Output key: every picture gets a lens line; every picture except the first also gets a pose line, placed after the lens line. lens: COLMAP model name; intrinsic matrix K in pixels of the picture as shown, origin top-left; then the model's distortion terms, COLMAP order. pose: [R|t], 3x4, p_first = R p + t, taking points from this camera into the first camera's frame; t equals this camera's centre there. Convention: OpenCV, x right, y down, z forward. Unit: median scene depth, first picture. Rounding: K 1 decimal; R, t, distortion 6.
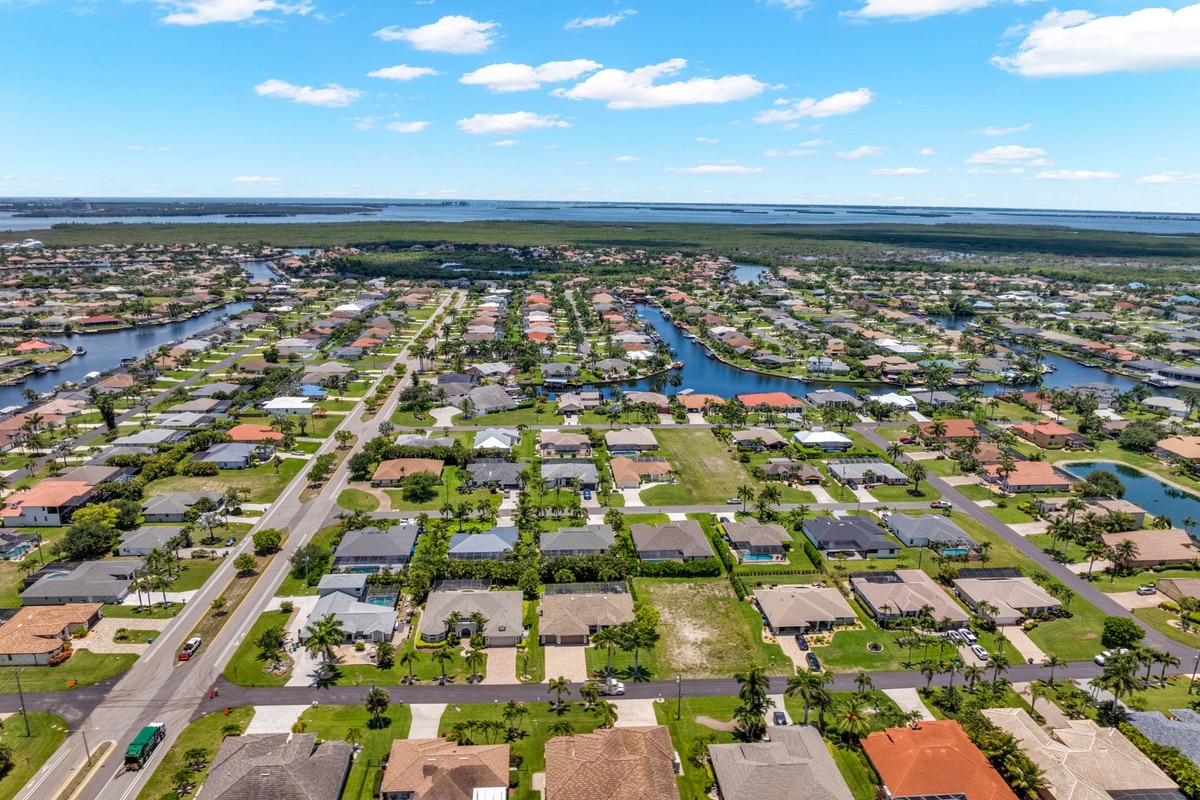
lens RADIAL K [[856.0, 0, 610.3], [0, 856.0, 401.1], [0, 0, 1]] dist [-0.006744, 0.001881]
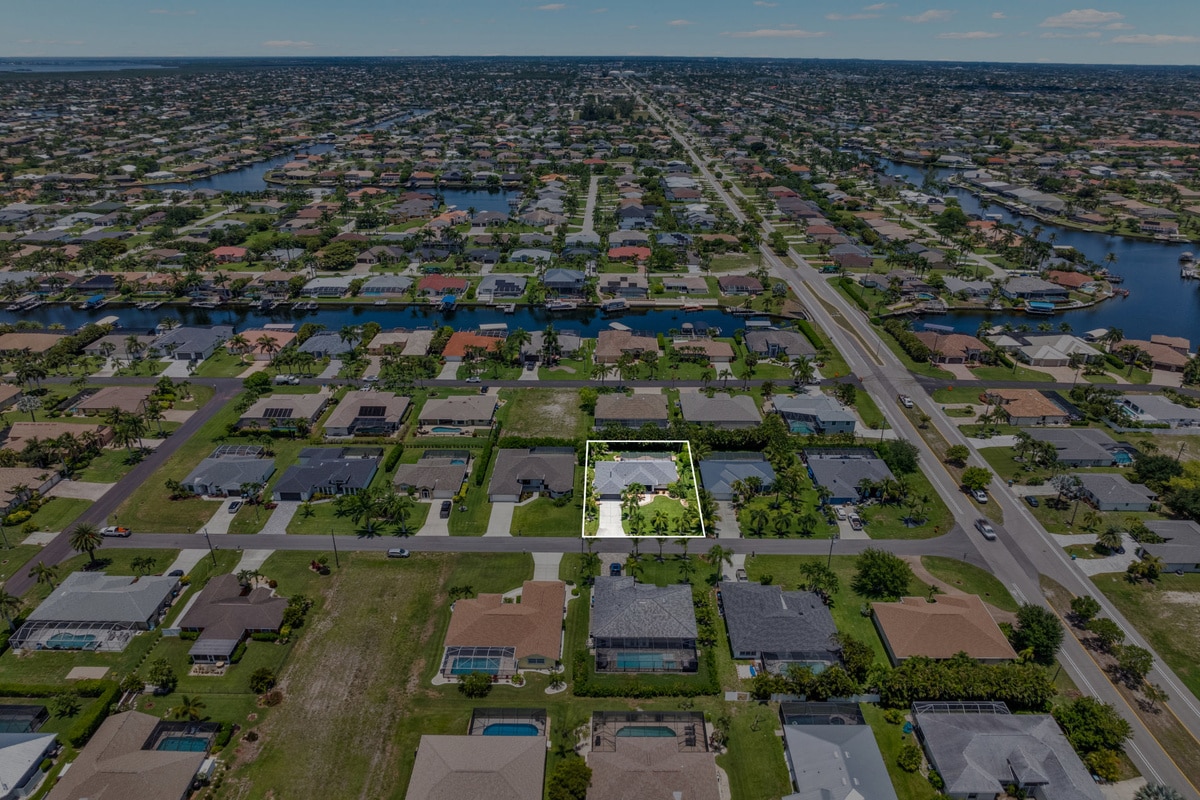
lens RADIAL K [[856.0, 0, 610.3], [0, 856.0, 401.1], [0, 0, 1]] dist [-0.006744, 0.001881]
pose [[-0.995327, -0.054395, 0.079784, -0.070220], [0.003265, 0.806814, 0.590797, -0.387059], [-0.096507, 0.588296, -0.802866, 1.496144]]
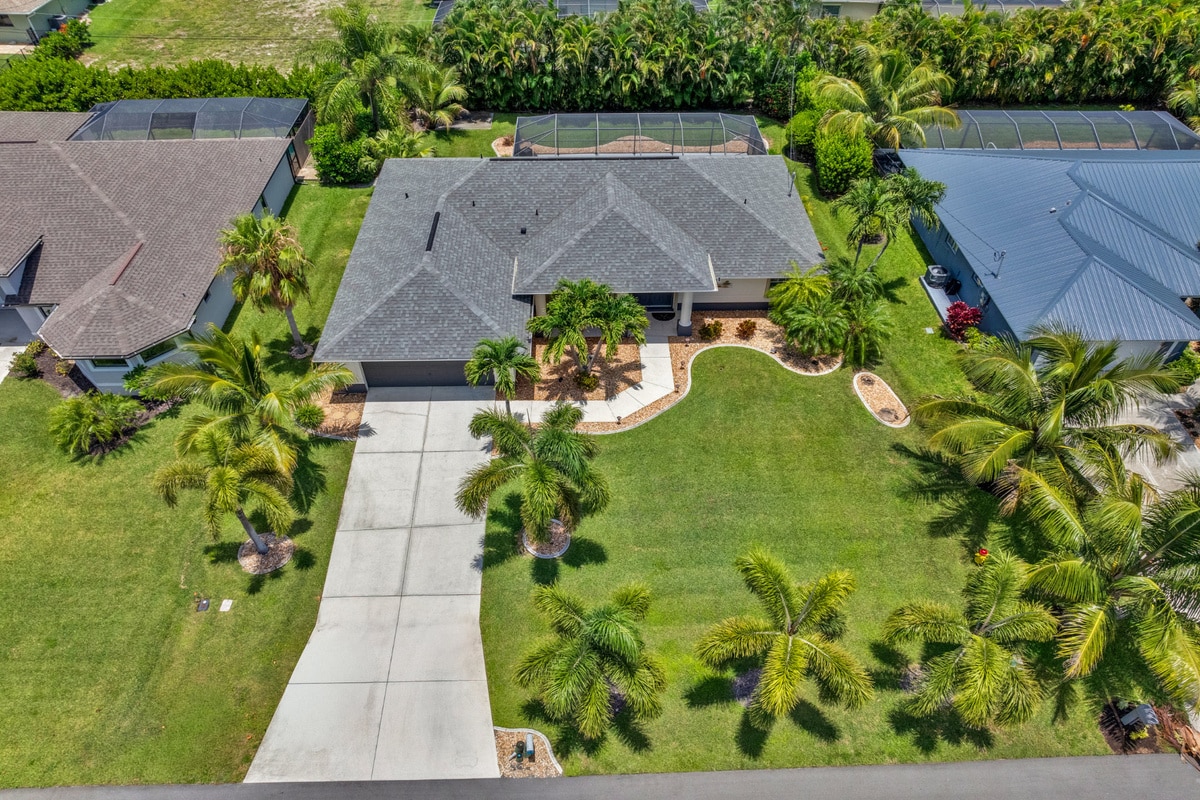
lens RADIAL K [[917.1, 0, 608.4], [0, 917.1, 400.7], [0, 0, 1]] dist [-0.044889, 0.002349]
pose [[-0.998269, -0.049070, 0.032415, -0.044353], [-0.003154, 0.595053, 0.803680, 0.034193], [-0.058725, 0.802187, -0.594178, 1.007384]]
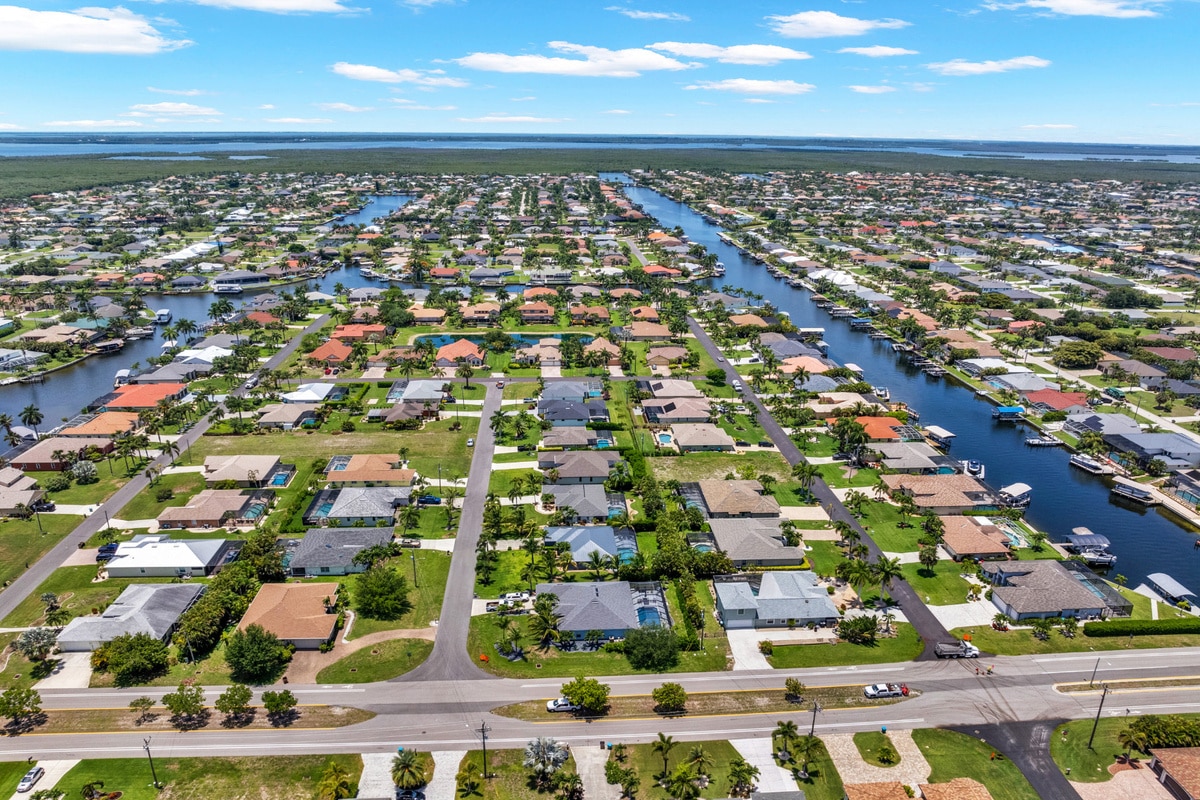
lens RADIAL K [[856.0, 0, 610.3], [0, 856.0, 401.1], [0, 0, 1]] dist [-0.006744, 0.001881]
pose [[0.012536, -0.315929, 0.948700, -0.823221], [0.223762, 0.925600, 0.305280, -0.206718], [-0.974563, 0.208456, 0.082296, 0.766778]]
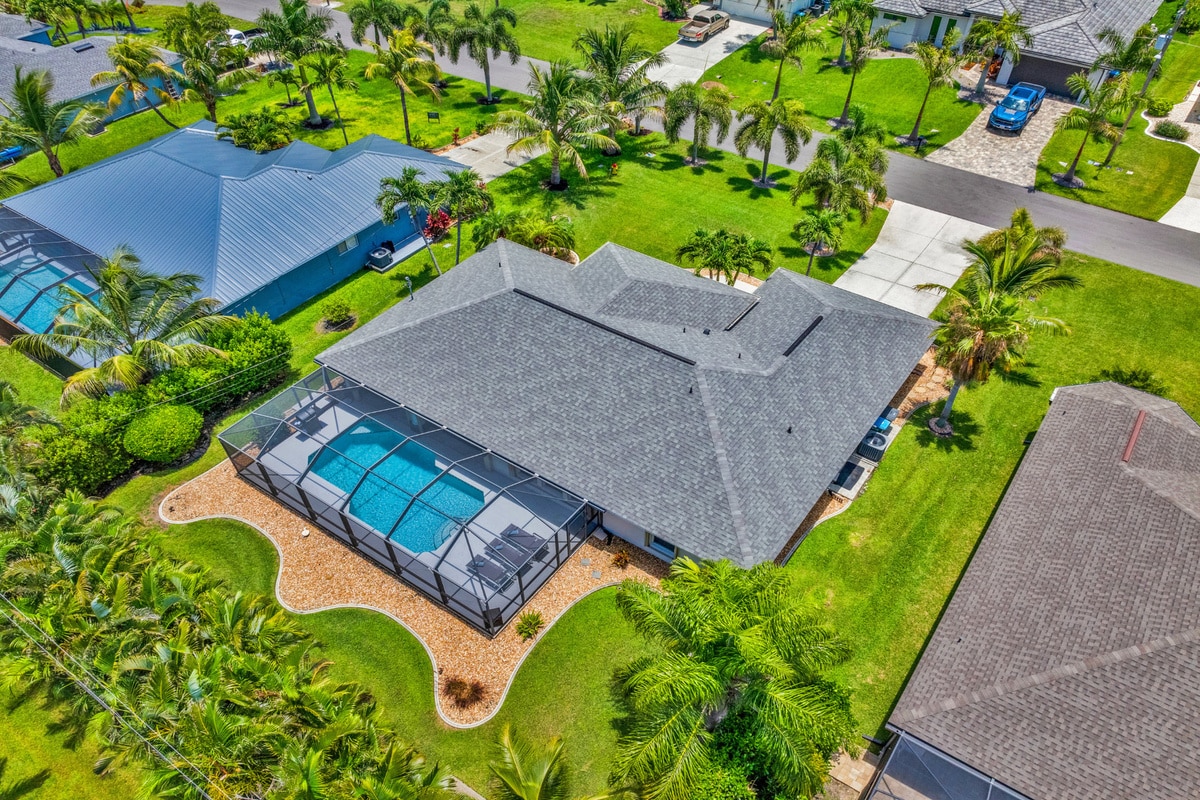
lens RADIAL K [[934.1, 0, 601.8], [0, 934.1, 417.2], [0, 0, 1]] dist [-0.044999, 0.014983]
pose [[0.761780, 0.412079, -0.499883, 0.041593], [-0.143630, 0.859846, 0.489934, 0.080641], [0.631713, -0.301424, 0.714200, 0.779442]]
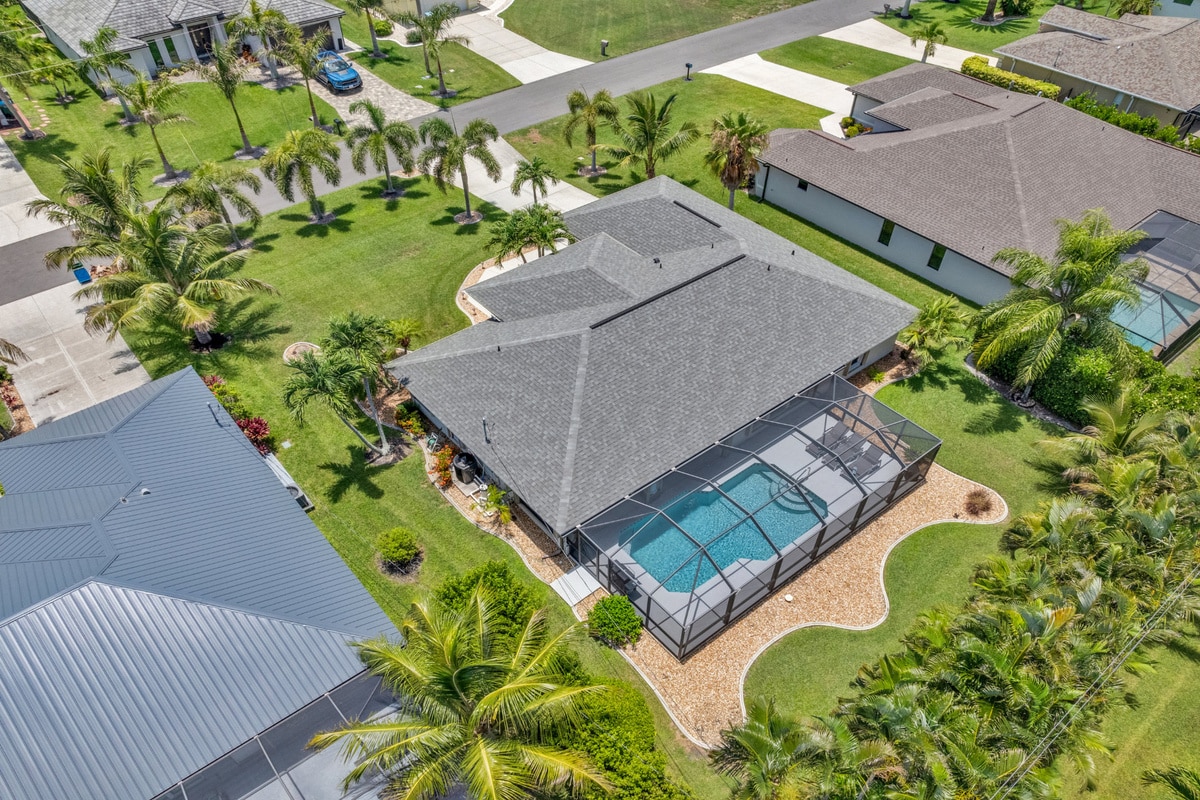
lens RADIAL K [[920.7, 0, 605.3], [0, 920.7, 427.7], [0, 0, 1]] dist [-0.048286, 0.010301]
pose [[0.819624, -0.384894, 0.424351, -0.110694], [0.140439, 0.853088, 0.502512, 0.081227], [-0.555423, -0.352275, 0.753265, 0.771801]]
